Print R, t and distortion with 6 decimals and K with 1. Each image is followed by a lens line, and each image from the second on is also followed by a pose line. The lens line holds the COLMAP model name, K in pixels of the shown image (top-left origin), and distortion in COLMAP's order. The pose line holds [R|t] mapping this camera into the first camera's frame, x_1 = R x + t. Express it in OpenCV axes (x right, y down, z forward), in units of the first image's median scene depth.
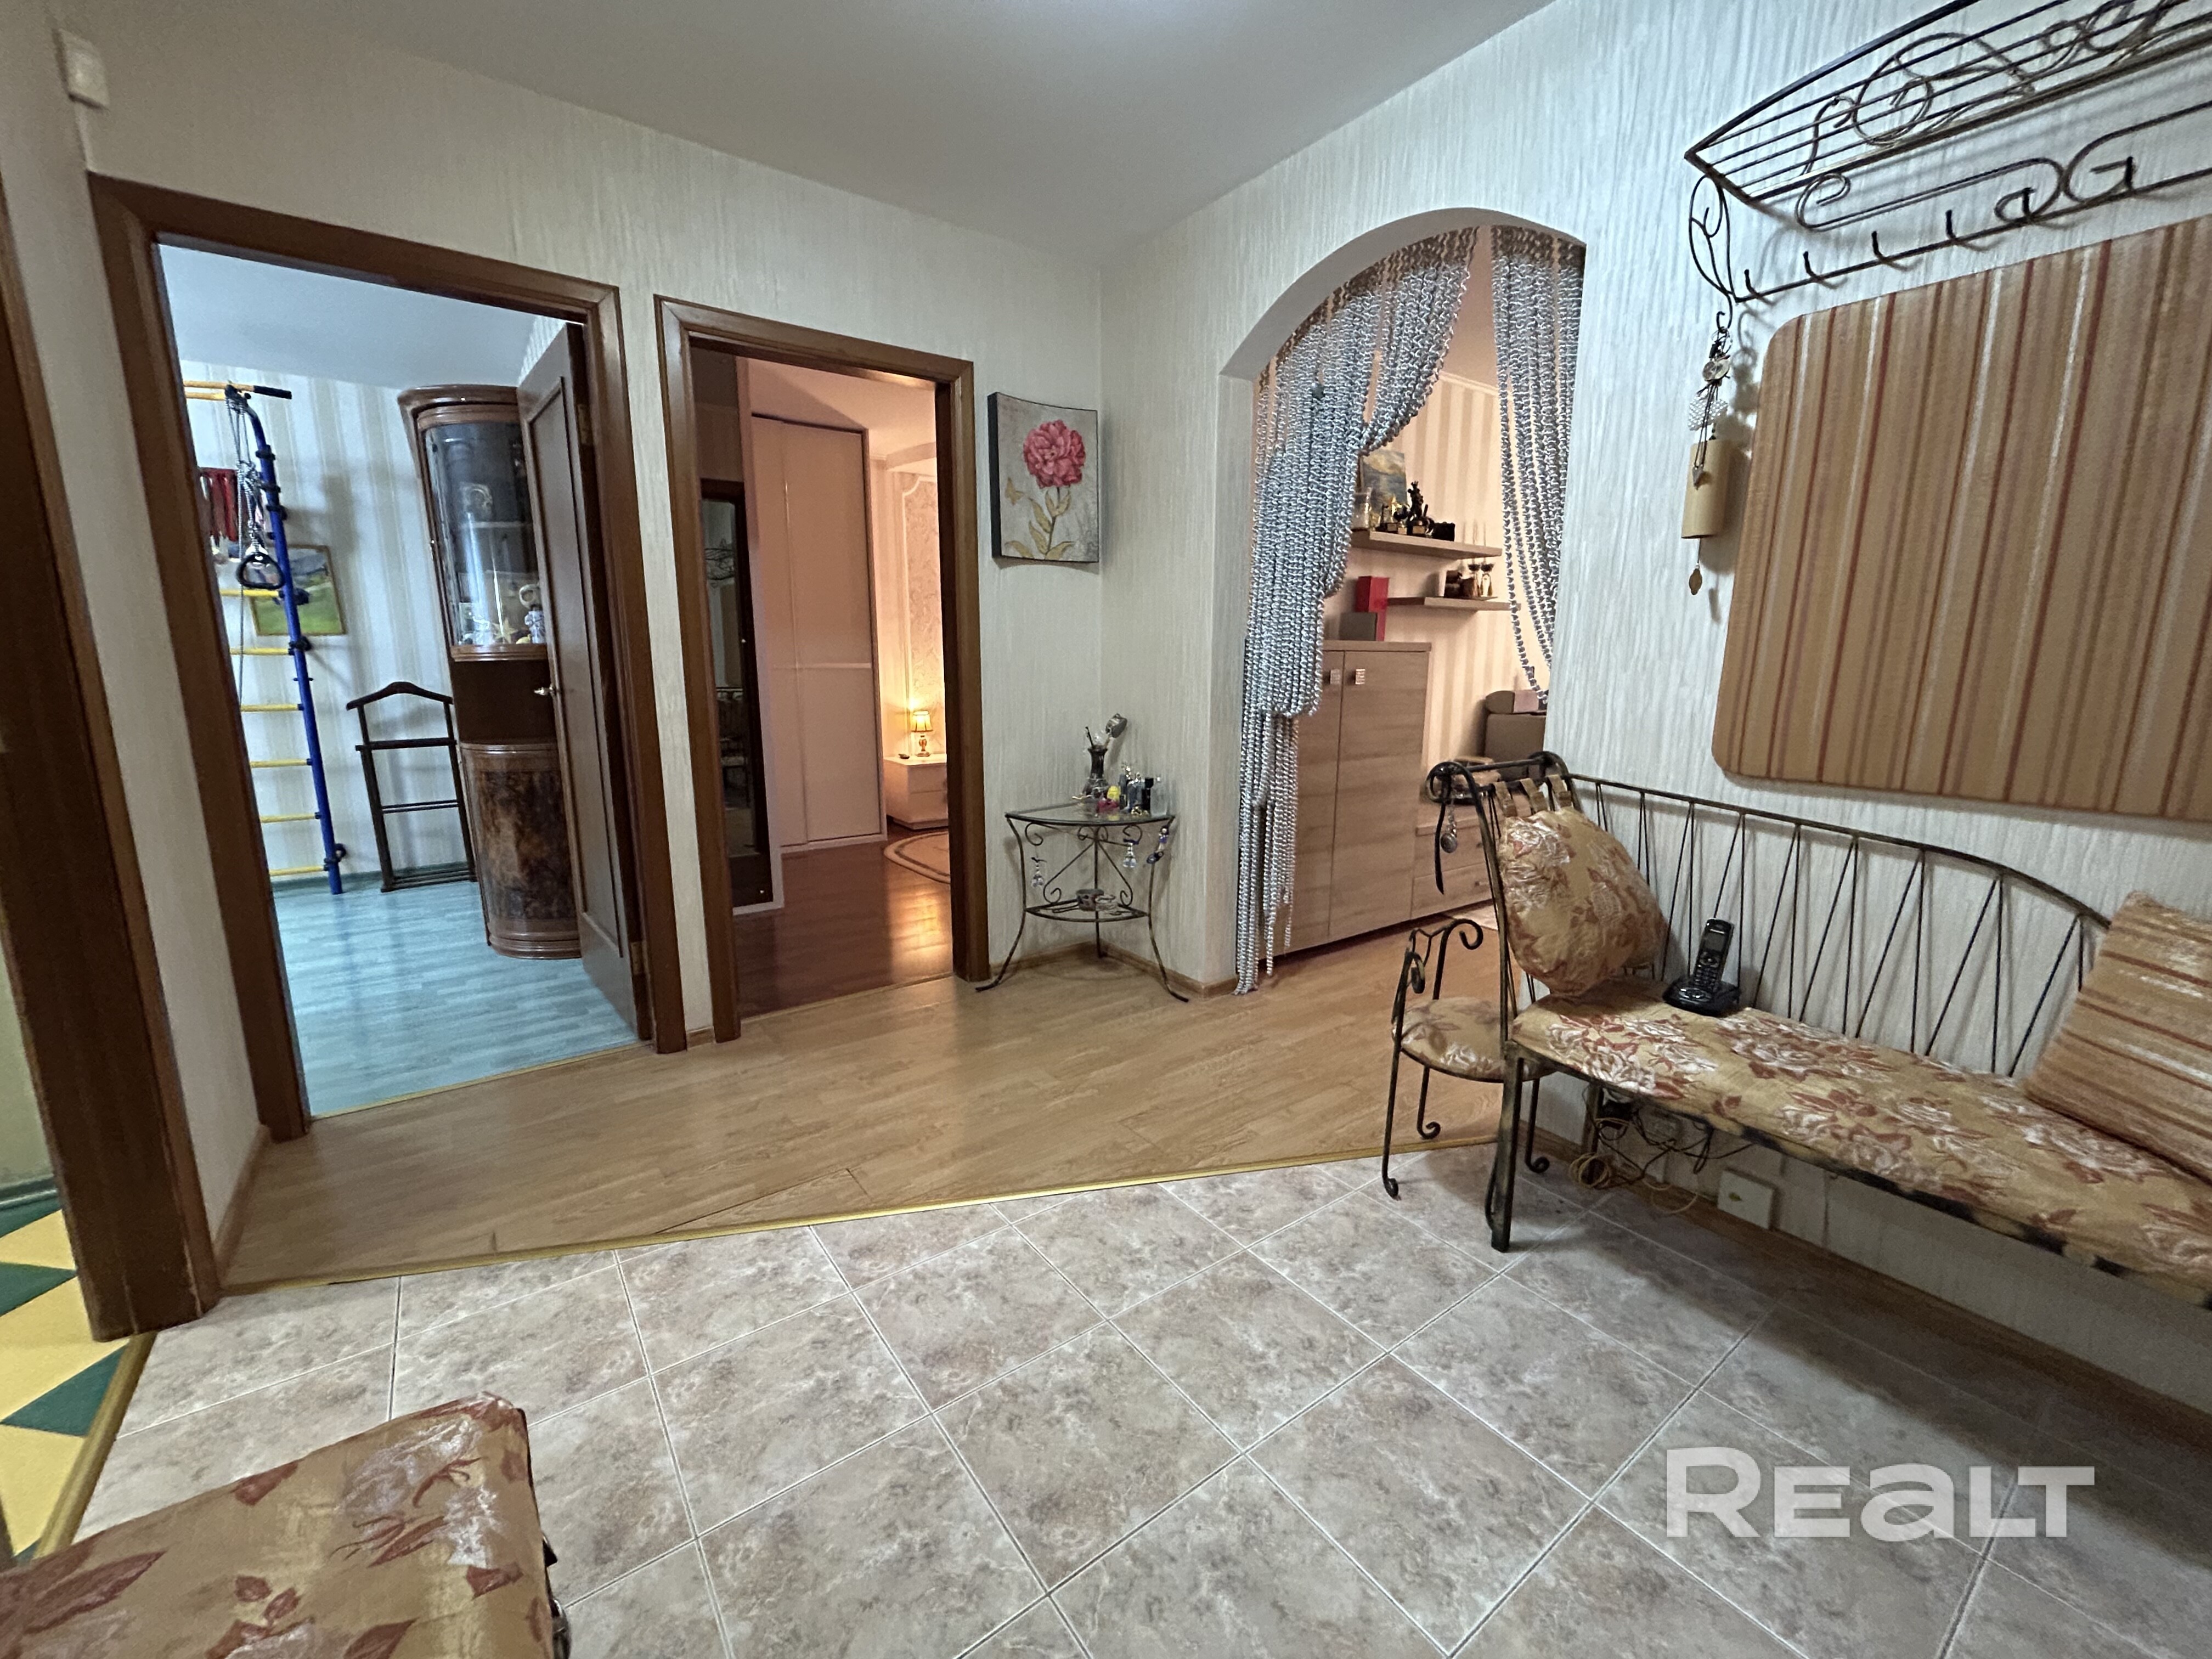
lens RADIAL K [[896.1, 0, 1108.9], [0, 896.1, 829.1], [0, 0, 1]] dist [0.001102, 0.000023]
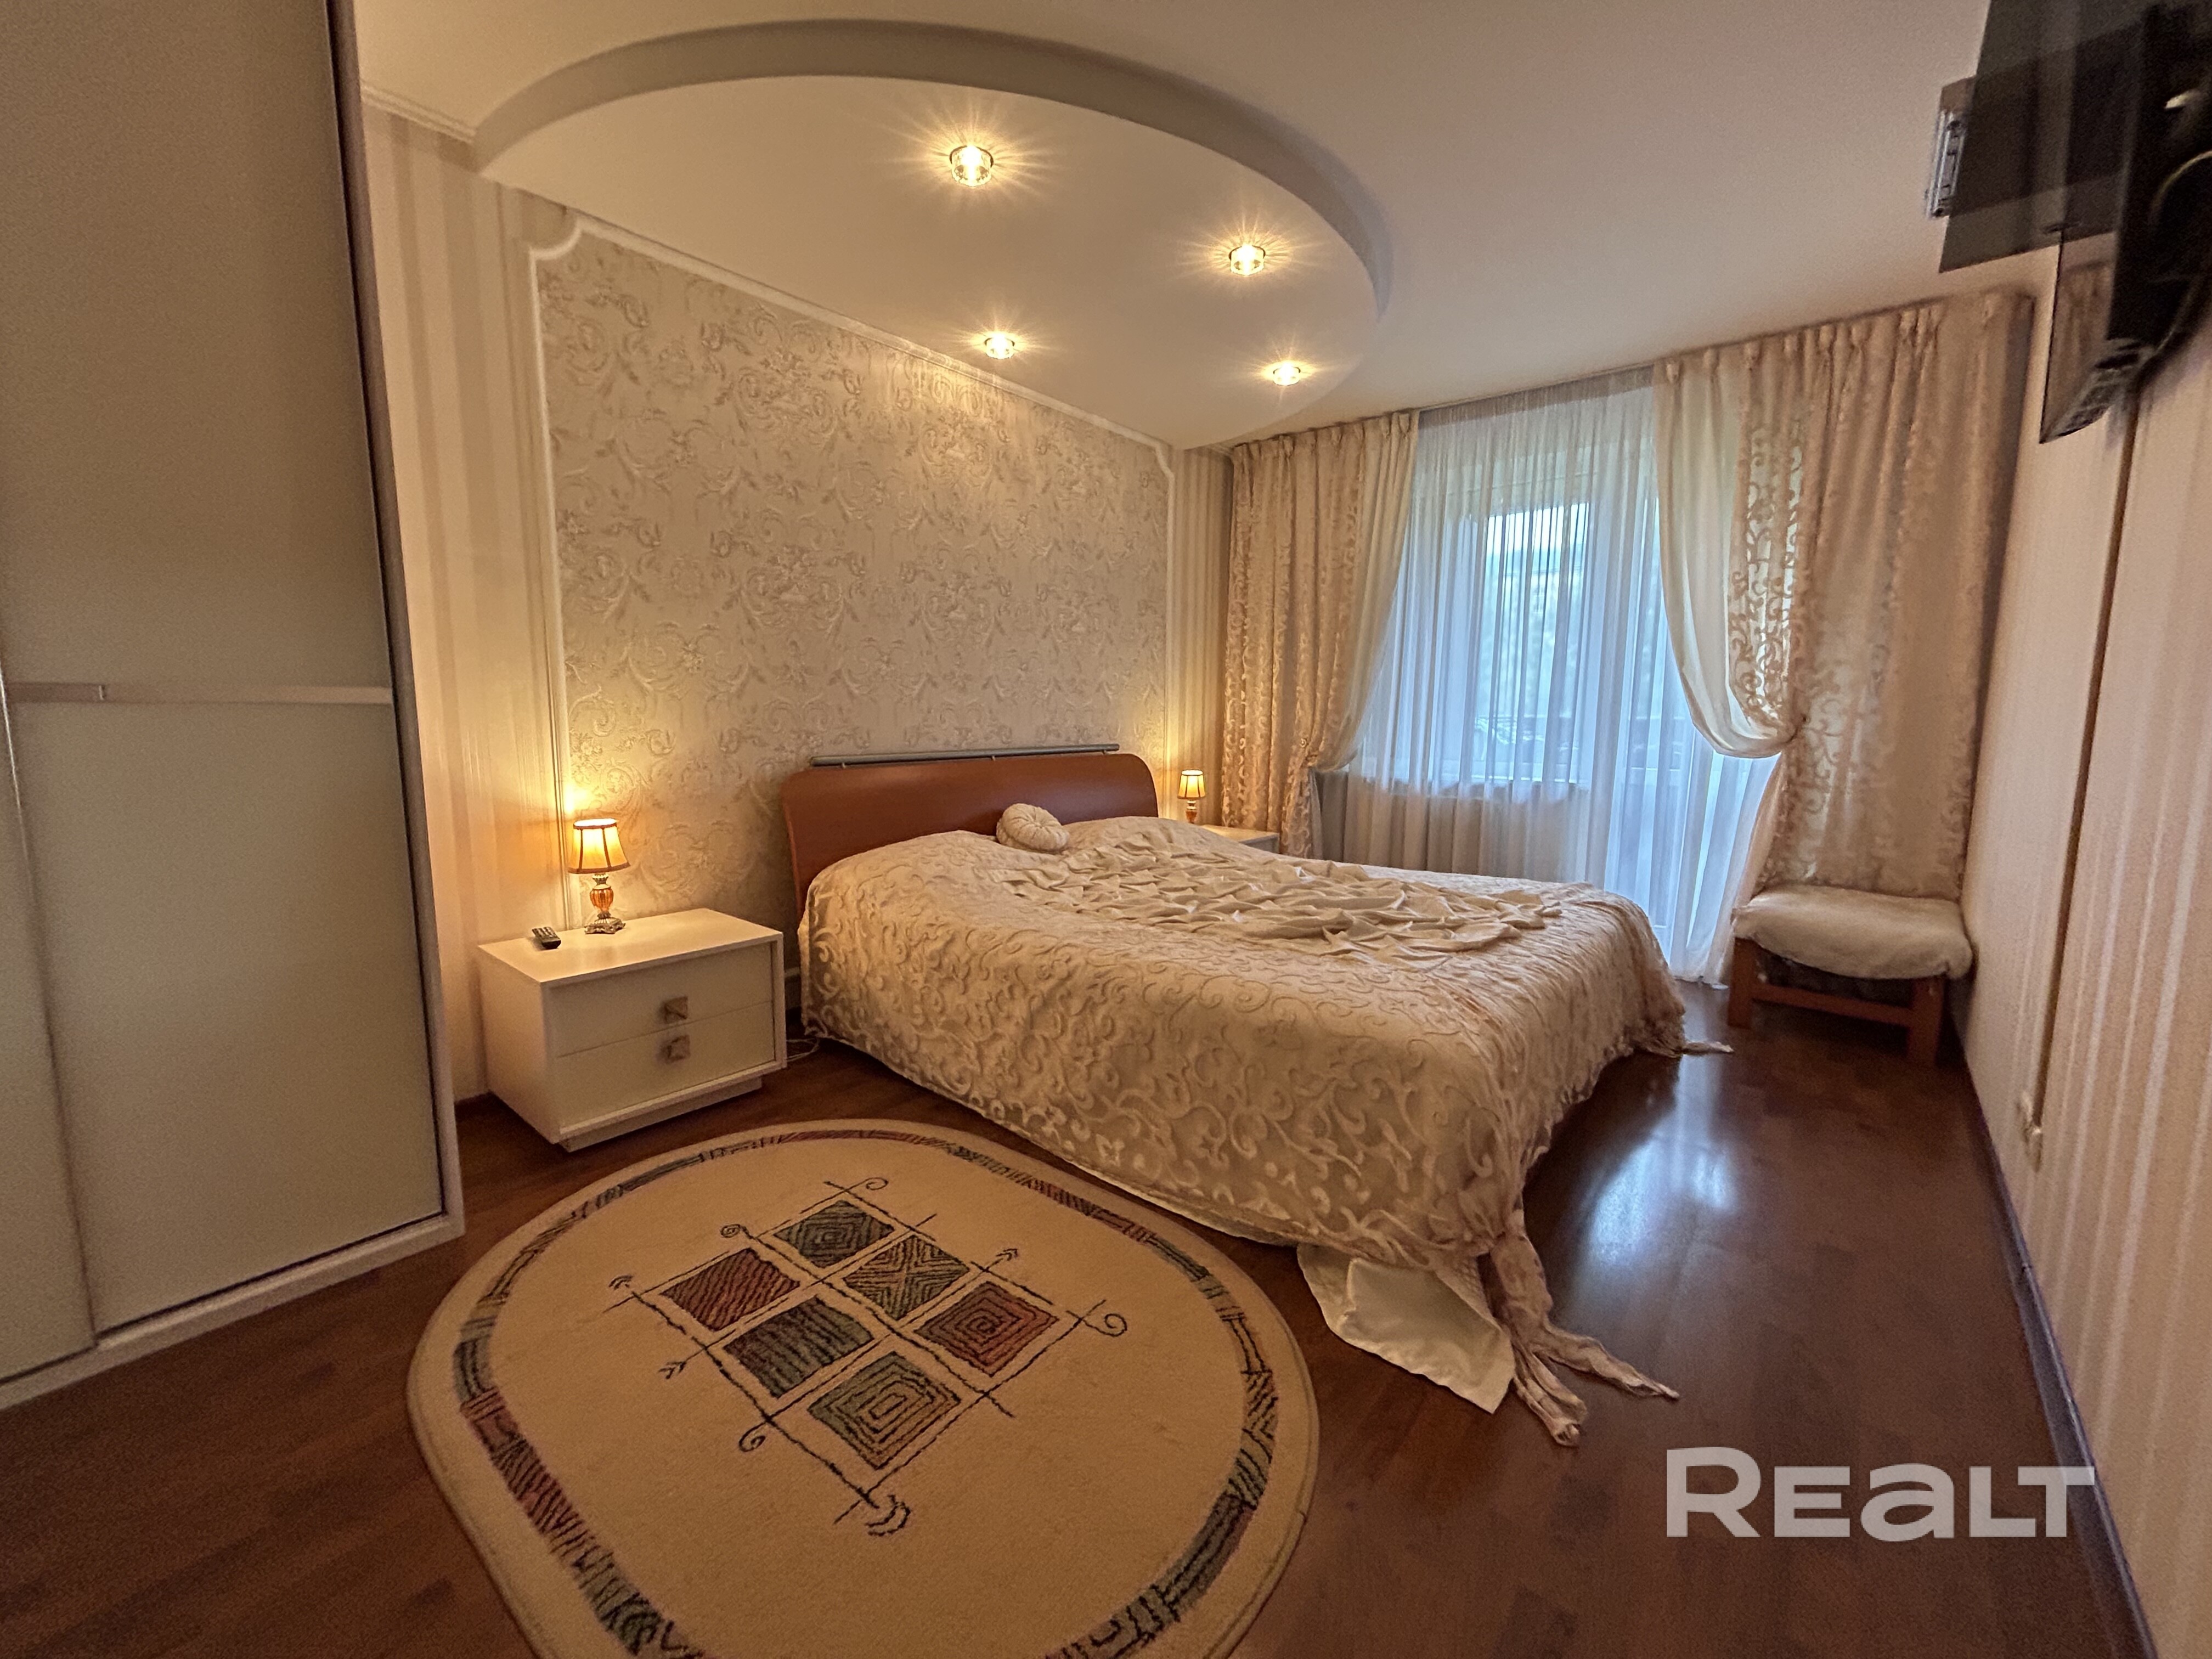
lens RADIAL K [[896.1, 0, 1103.5], [0, 896.1, 824.8], [0, 0, 1]] dist [0.001102, 0.000023]
pose [[0.966929, -0.023544, 0.253956, -0.096401], [0.038920, 0.997689, -0.055691, -0.100117], [-0.252058, 0.063733, 0.965611, 0.576859]]
